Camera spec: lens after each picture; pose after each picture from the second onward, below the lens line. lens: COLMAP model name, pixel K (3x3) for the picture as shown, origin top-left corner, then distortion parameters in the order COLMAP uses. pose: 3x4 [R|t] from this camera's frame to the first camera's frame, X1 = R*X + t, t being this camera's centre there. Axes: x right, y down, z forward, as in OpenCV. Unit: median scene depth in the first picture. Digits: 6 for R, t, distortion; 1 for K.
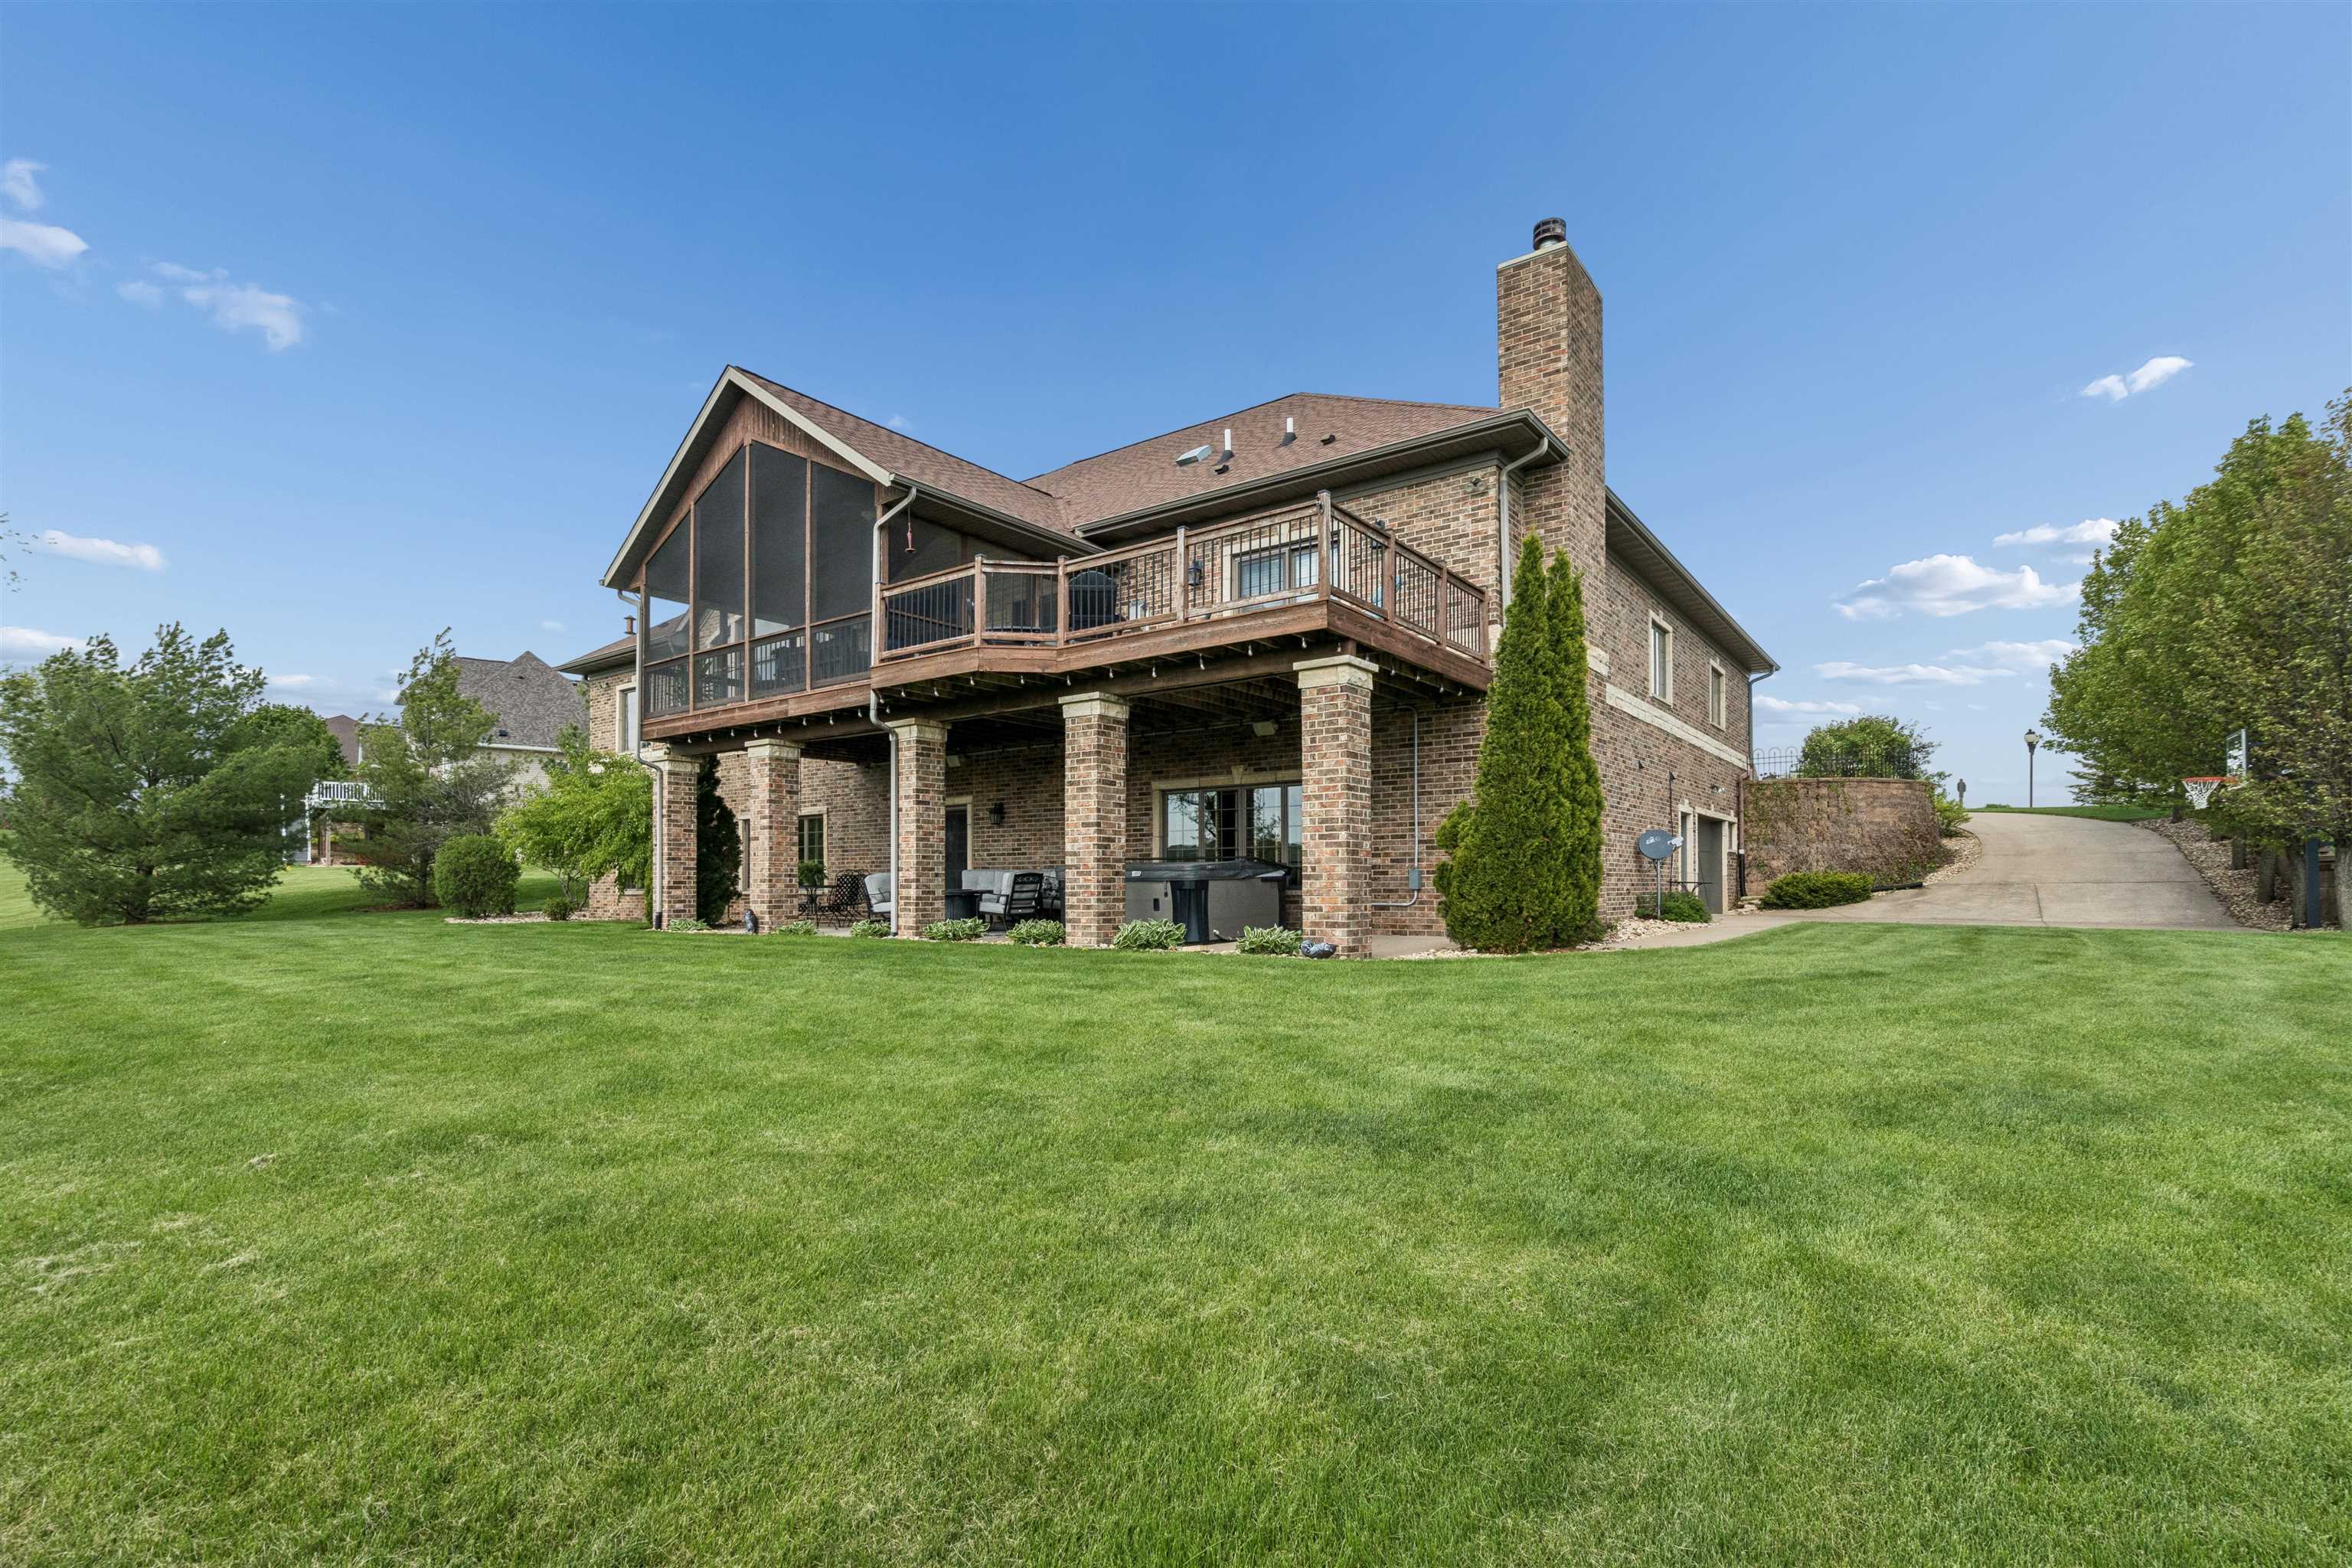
lens RADIAL K [[1094.2, 0, 1177.6], [0, 1094.2, 868.9], [0, 0, 1]] dist [0.000228, 0.000279]
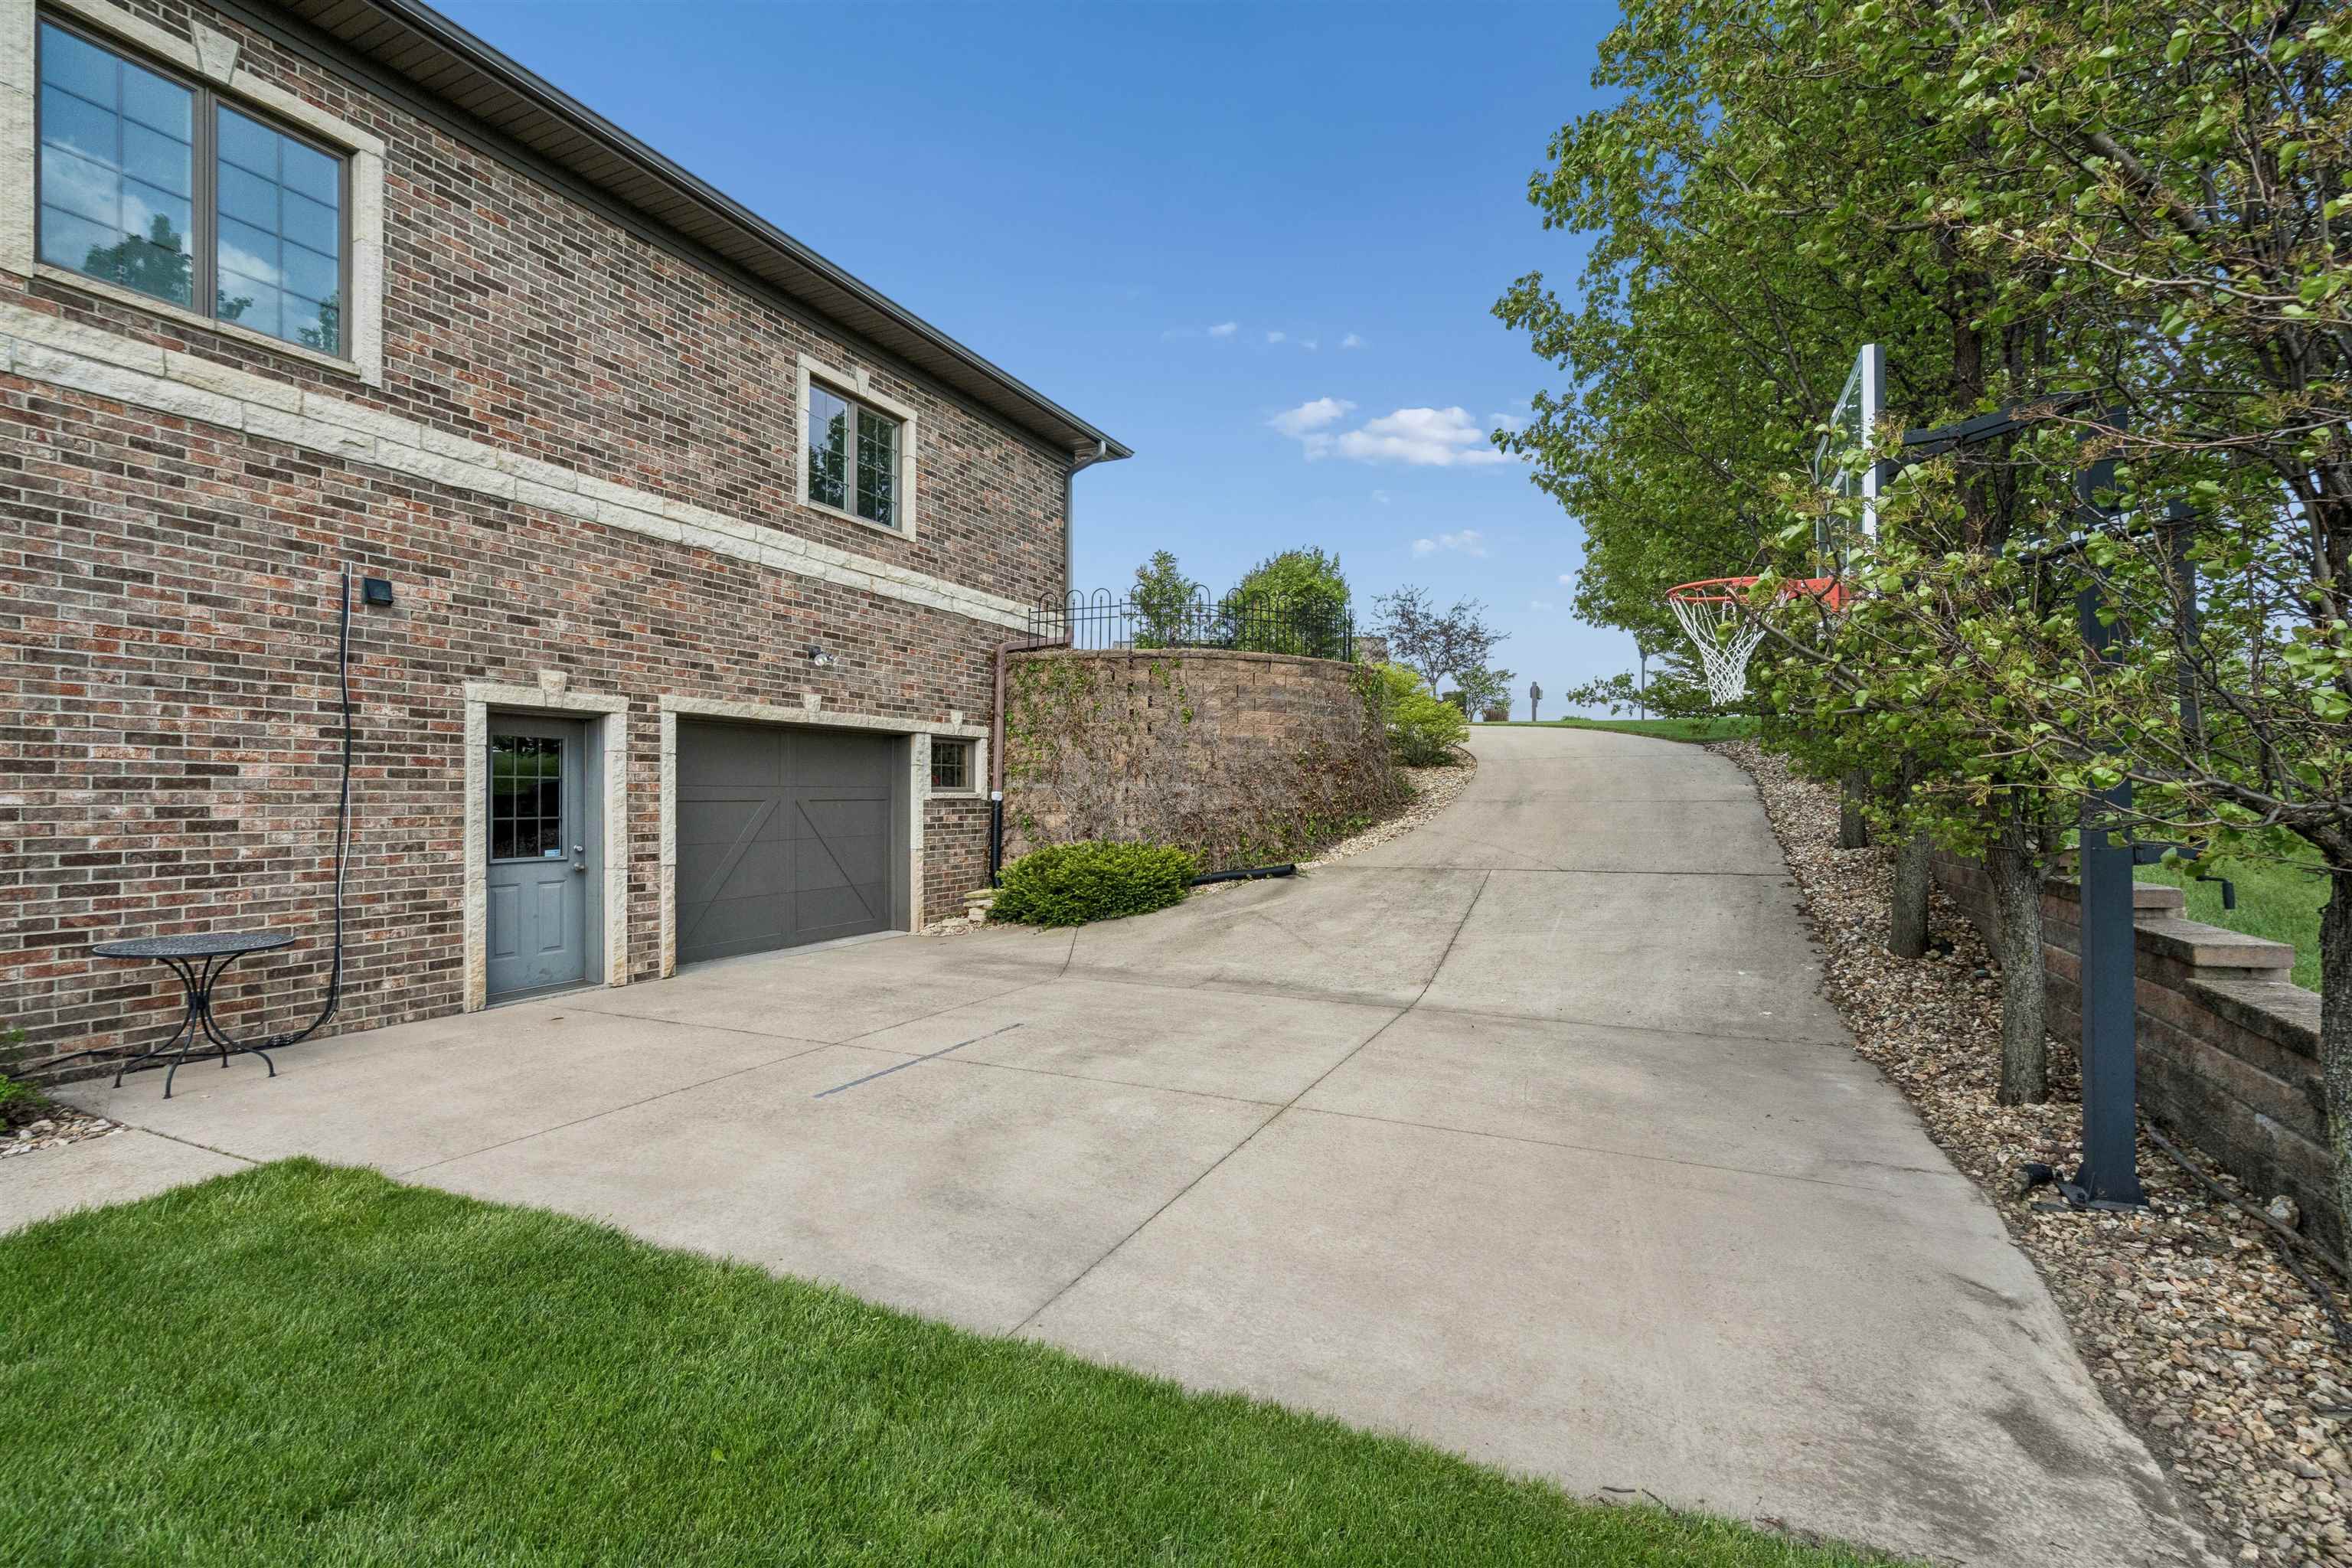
lens RADIAL K [[1052.7, 0, 1176.0], [0, 1052.7, 784.0], [0, 0, 1]] dist [0.000147, 0.000079]
pose [[0.981195, 0.001852, 0.193009, 0.512590], [-0.002694, 0.999988, 0.004096, -0.023797], [-0.192999, -0.004539, 0.981188, 0.526332]]
